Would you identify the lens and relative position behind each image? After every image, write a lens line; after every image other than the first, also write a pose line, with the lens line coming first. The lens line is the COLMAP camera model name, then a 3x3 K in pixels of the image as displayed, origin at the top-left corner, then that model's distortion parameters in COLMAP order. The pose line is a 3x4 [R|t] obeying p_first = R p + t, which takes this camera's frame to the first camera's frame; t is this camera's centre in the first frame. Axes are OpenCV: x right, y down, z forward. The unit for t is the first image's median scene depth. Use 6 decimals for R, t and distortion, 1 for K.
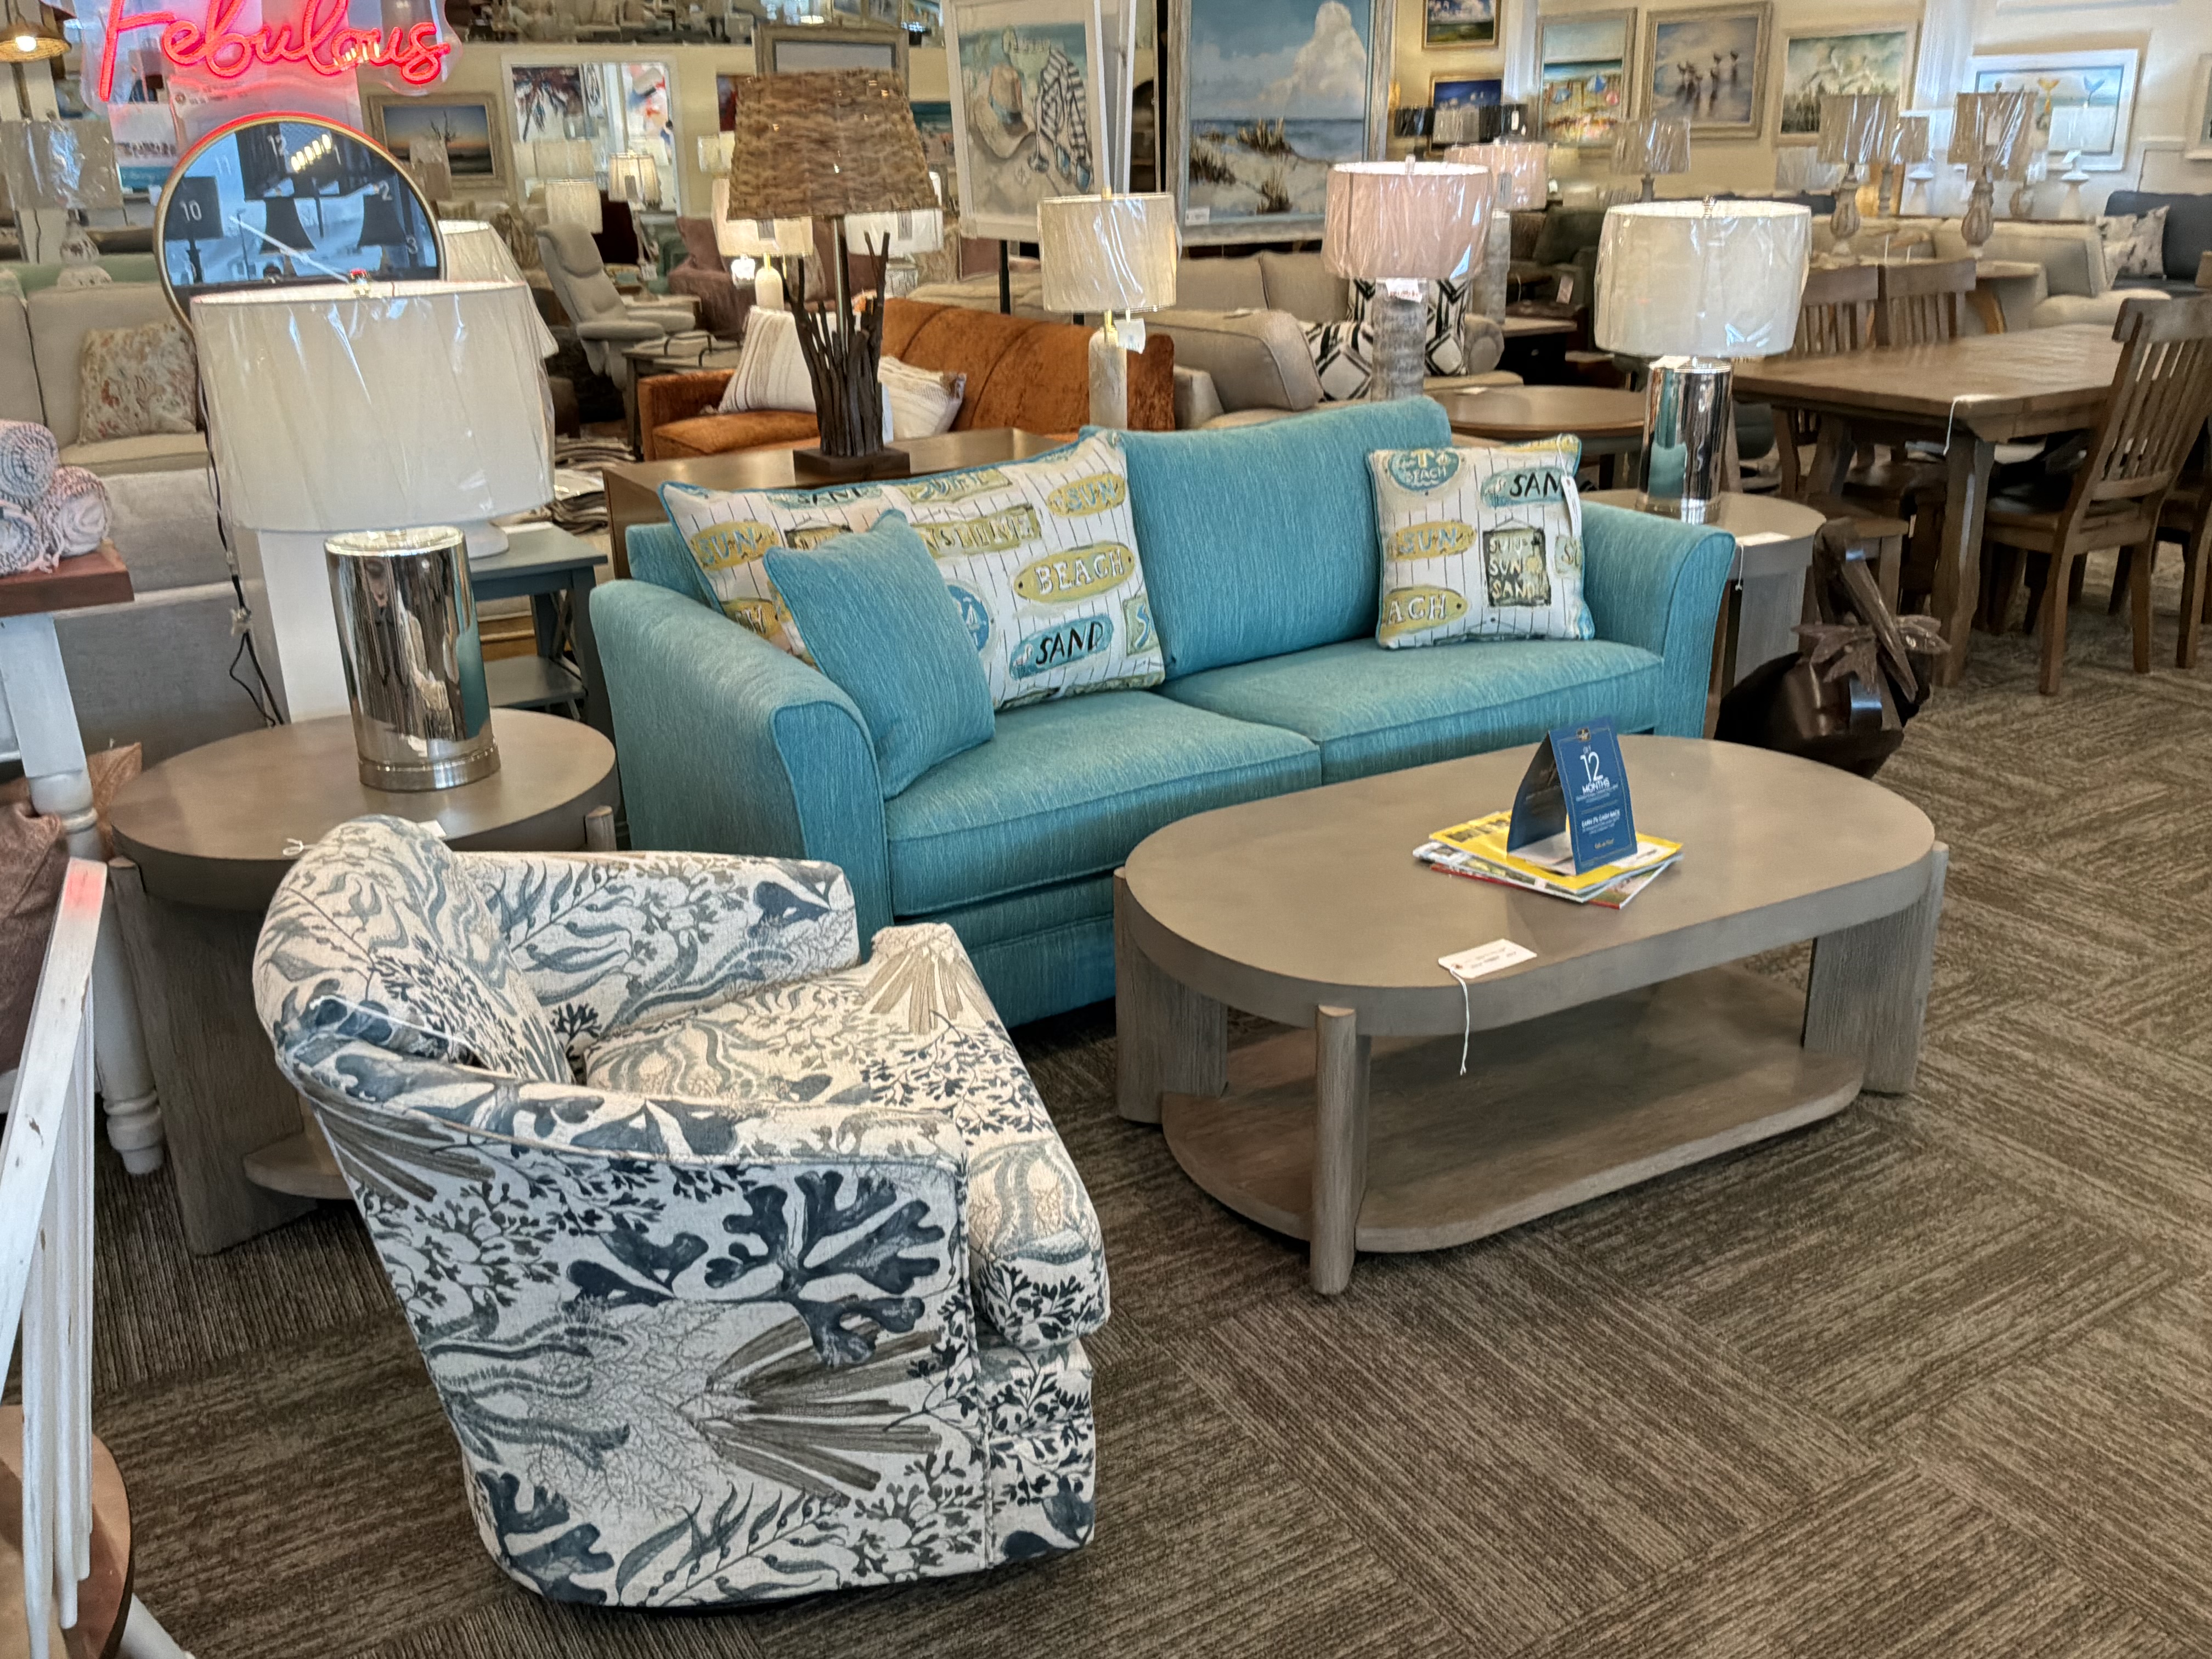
lens RADIAL K [[1833.1, 0, 1113.6], [0, 1833.1, 828.0], [0, 0, 1]] dist [0.058498, -0.094869]
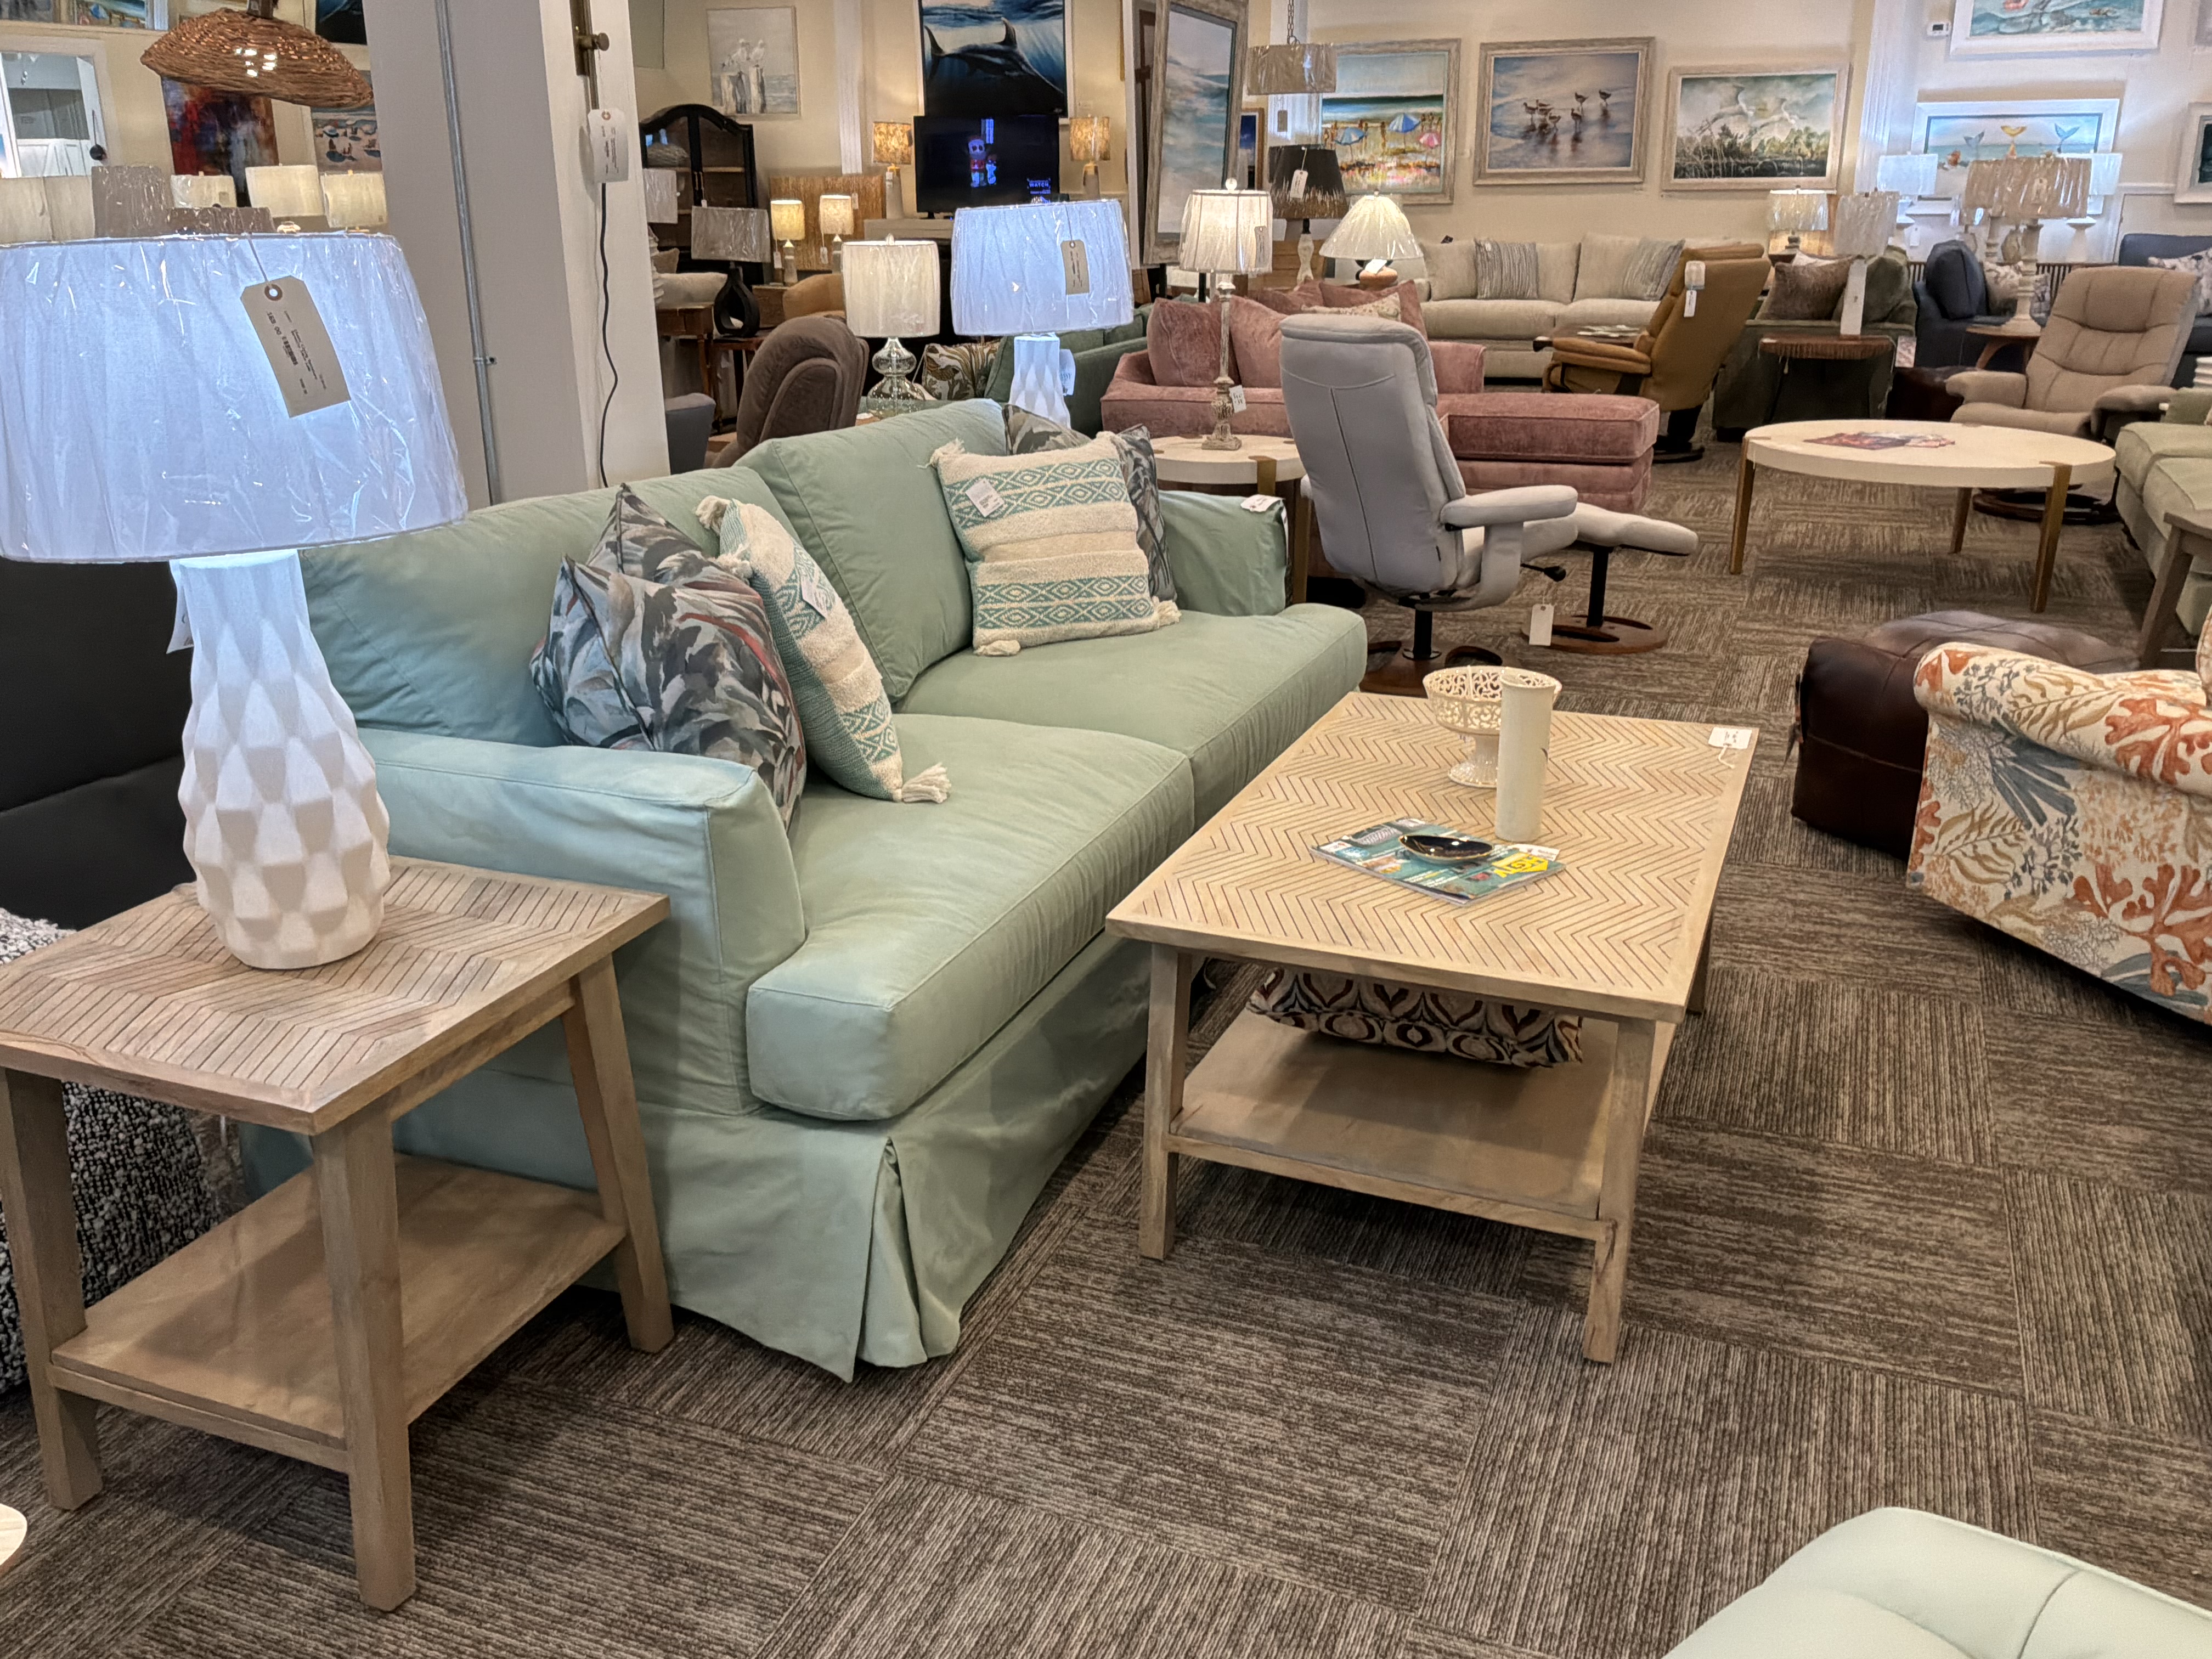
lens RADIAL K [[1833.1, 0, 1098.8], [0, 1833.1, 818.5], [0, 0, 1]] dist [0.058498, -0.094869]
pose [[0.801330, -0.188942, 0.567601, -0.853688], [0.206516, 0.977854, 0.033951, -0.273645], [-0.561446, 0.090013, 0.822603, 0.768296]]
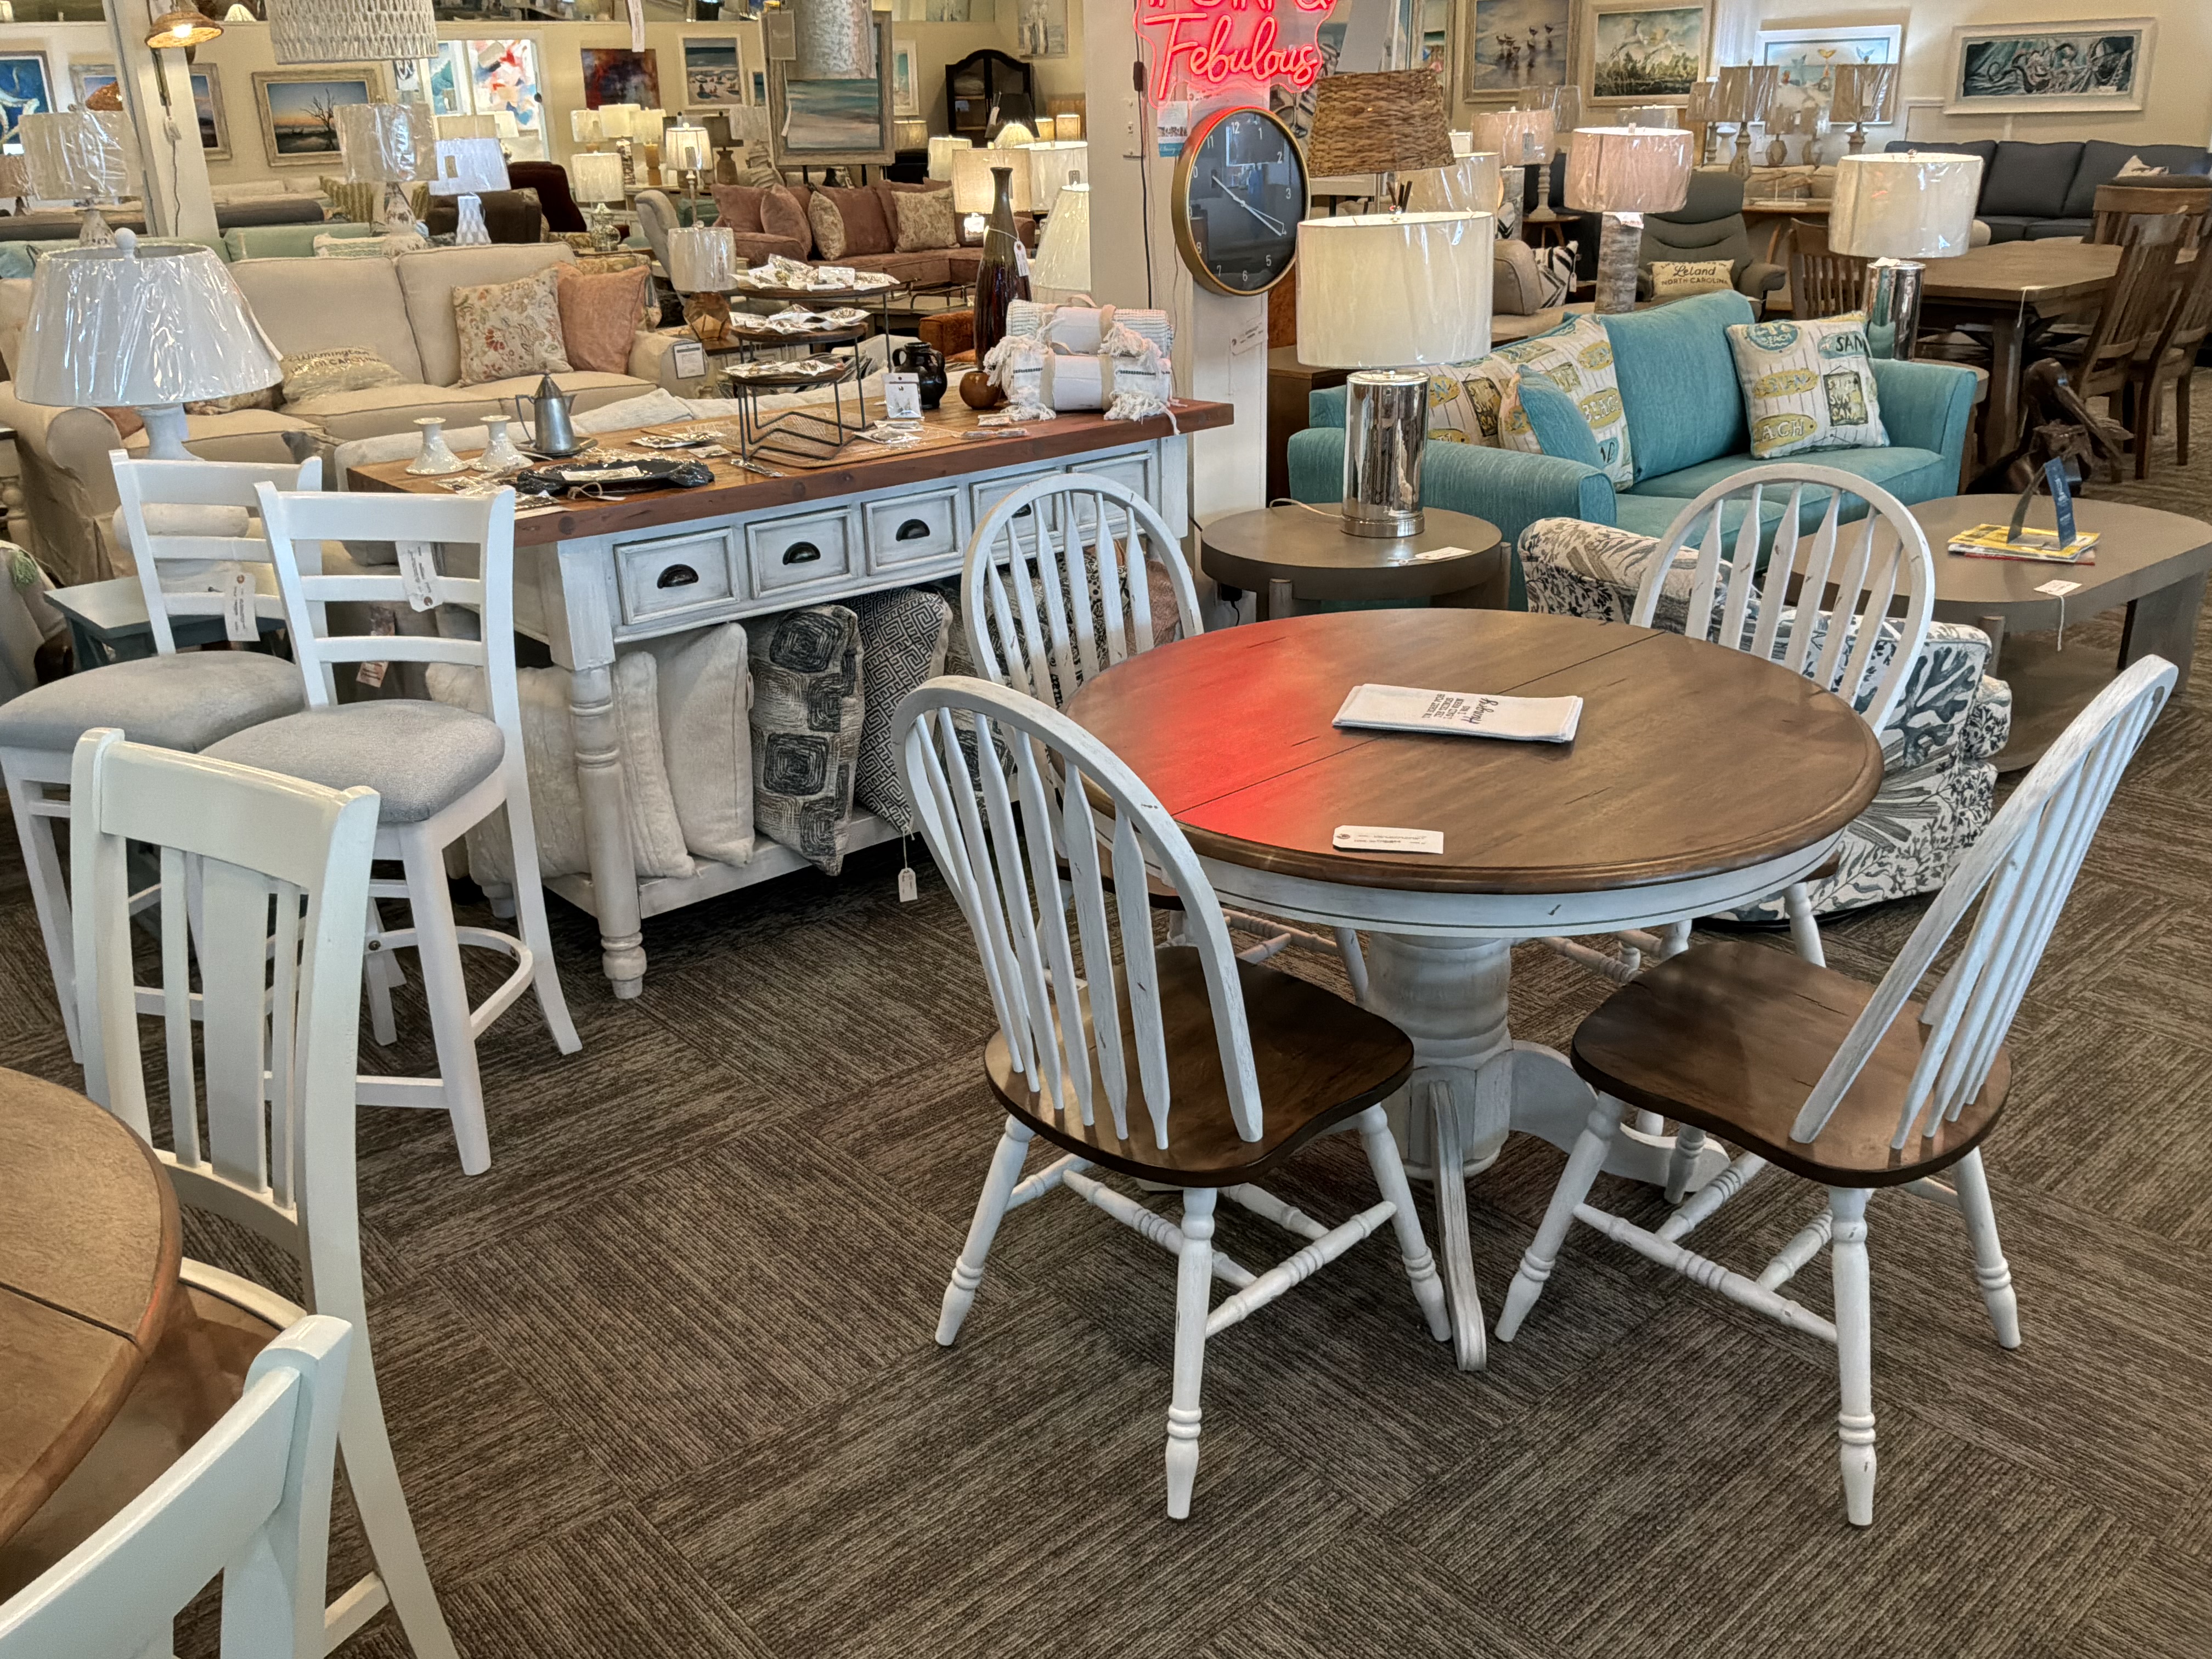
lens RADIAL K [[1833.1, 0, 1104.5], [0, 1833.1, 816.2], [0, 0, 1]] dist [0.058498, -0.094869]
pose [[0.983700, -0.074457, 0.163676, -0.300785], [0.072568, 0.997210, 0.017495, 0.058503], [-0.164522, -0.005333, 0.986359, -0.174900]]
